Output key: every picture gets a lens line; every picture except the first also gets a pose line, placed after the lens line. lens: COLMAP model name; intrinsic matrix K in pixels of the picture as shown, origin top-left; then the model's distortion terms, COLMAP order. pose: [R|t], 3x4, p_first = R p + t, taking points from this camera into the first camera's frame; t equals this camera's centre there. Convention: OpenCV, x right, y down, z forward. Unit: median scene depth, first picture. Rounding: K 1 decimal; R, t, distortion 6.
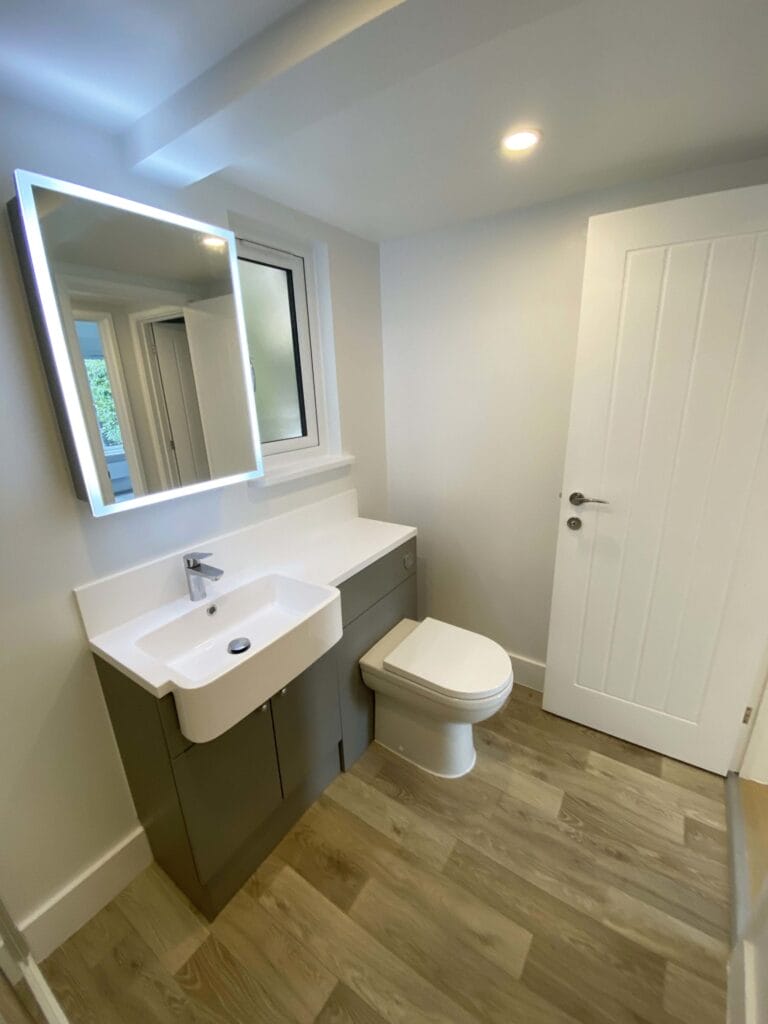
lens RADIAL K [[416.5, 0, 384.0], [0, 416.5, 512.0], [0, 0, 1]] dist [0.022900, -0.020089]
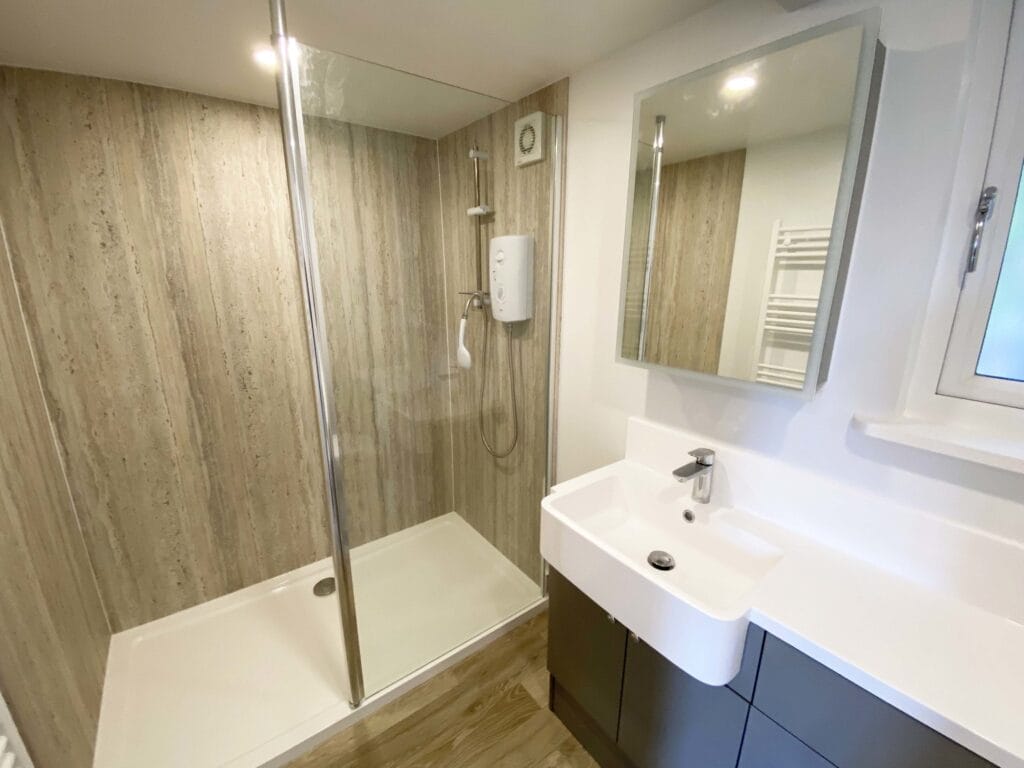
lens RADIAL K [[416.5, 0, 507.9], [0, 416.5, 381.4], [0, 0, 1]] dist [0.022900, -0.020089]
pose [[-0.330488, 0.262442, -0.906588, 0.471707], [-0.261847, 0.897358, 0.355224, -0.249341], [0.906760, 0.354785, -0.227846, 0.844997]]
